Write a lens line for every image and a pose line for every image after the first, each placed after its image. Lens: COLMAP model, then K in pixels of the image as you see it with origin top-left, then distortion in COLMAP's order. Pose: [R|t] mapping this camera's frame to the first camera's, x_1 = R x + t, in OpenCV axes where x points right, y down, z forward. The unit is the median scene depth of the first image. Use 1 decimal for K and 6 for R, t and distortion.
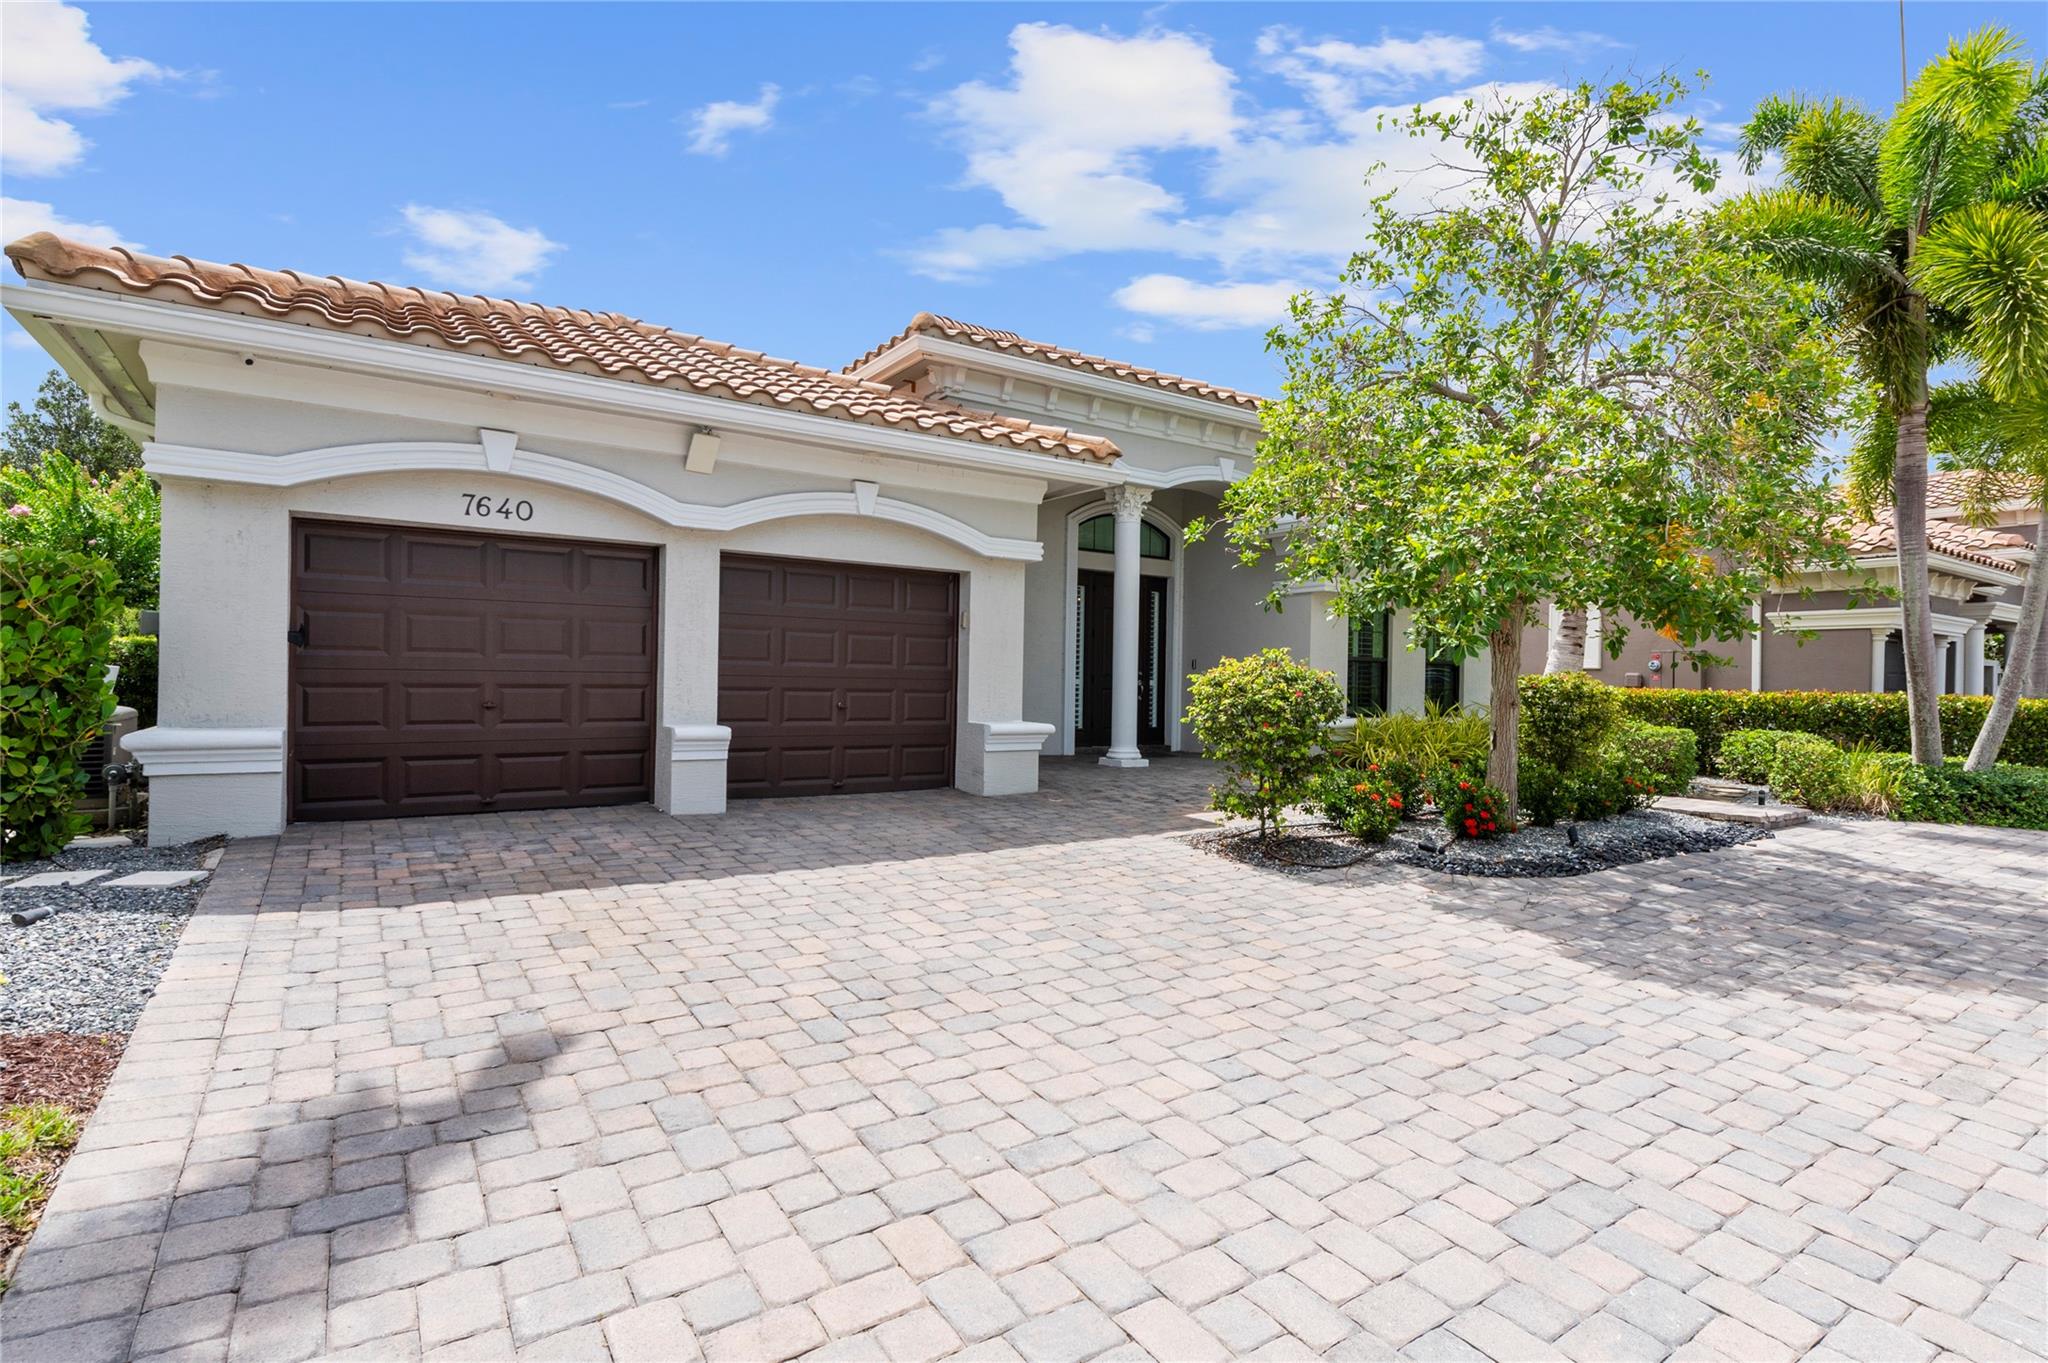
lens RADIAL K [[955.9, 0, 1024.0], [0, 955.9, 681.5], [0, 0, 1]] dist [0.000545, 0.000173]
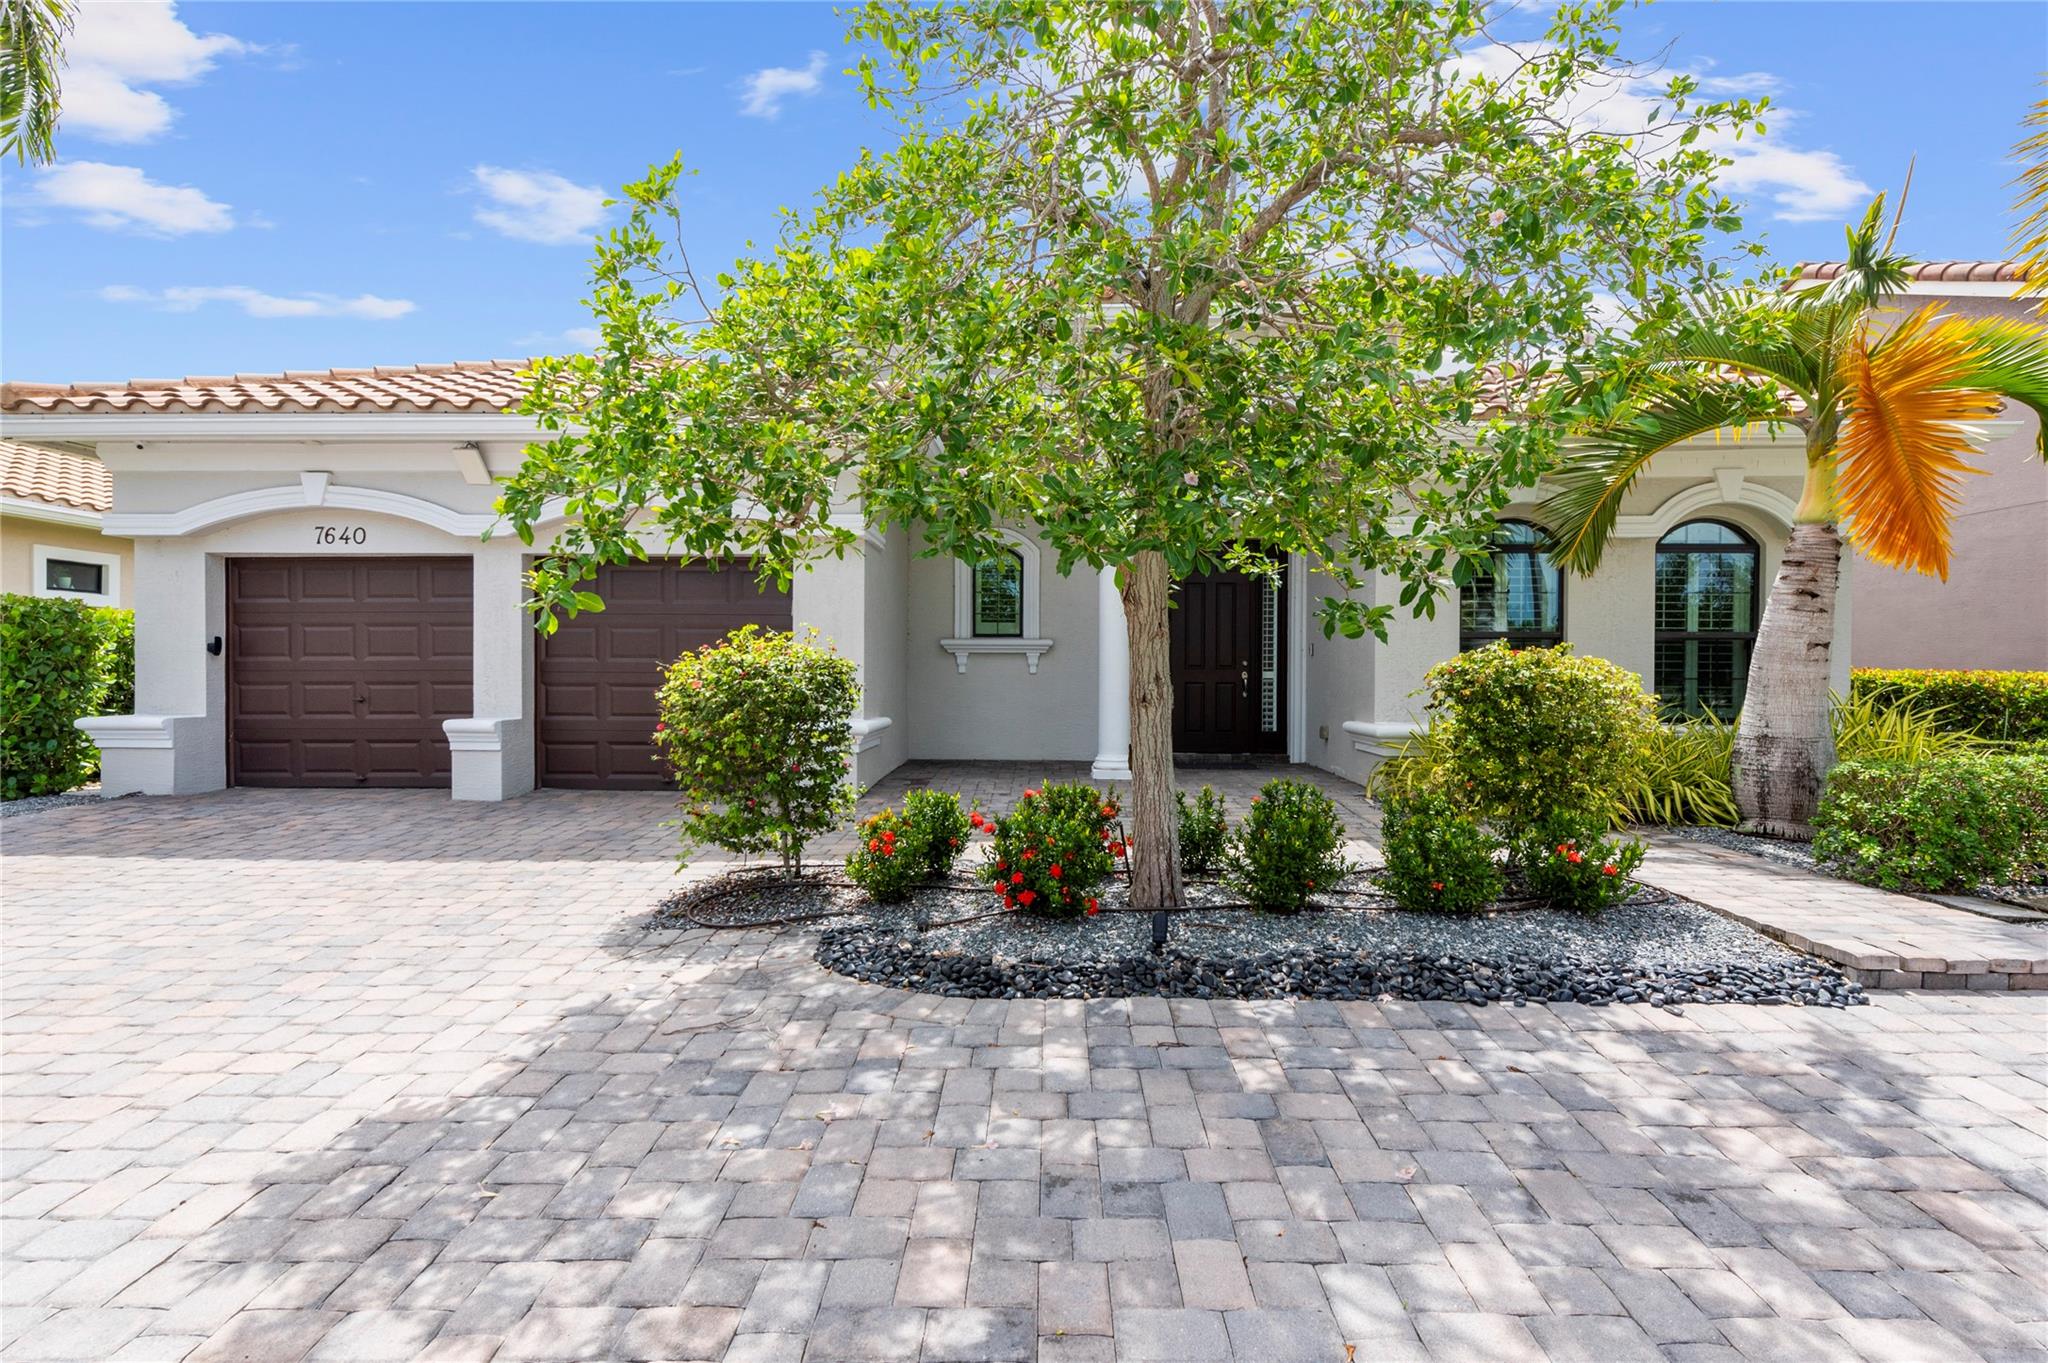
lens RADIAL K [[955.9, 0, 1024.0], [0, 955.9, 681.5], [0, 0, 1]] dist [0.000545, 0.000173]
pose [[0.824633, -0.006383, -0.565632, 0.850623], [0.008489, 0.999963, 0.001092, 0.008182], [0.565604, -0.005702, 0.824657, 0.498539]]
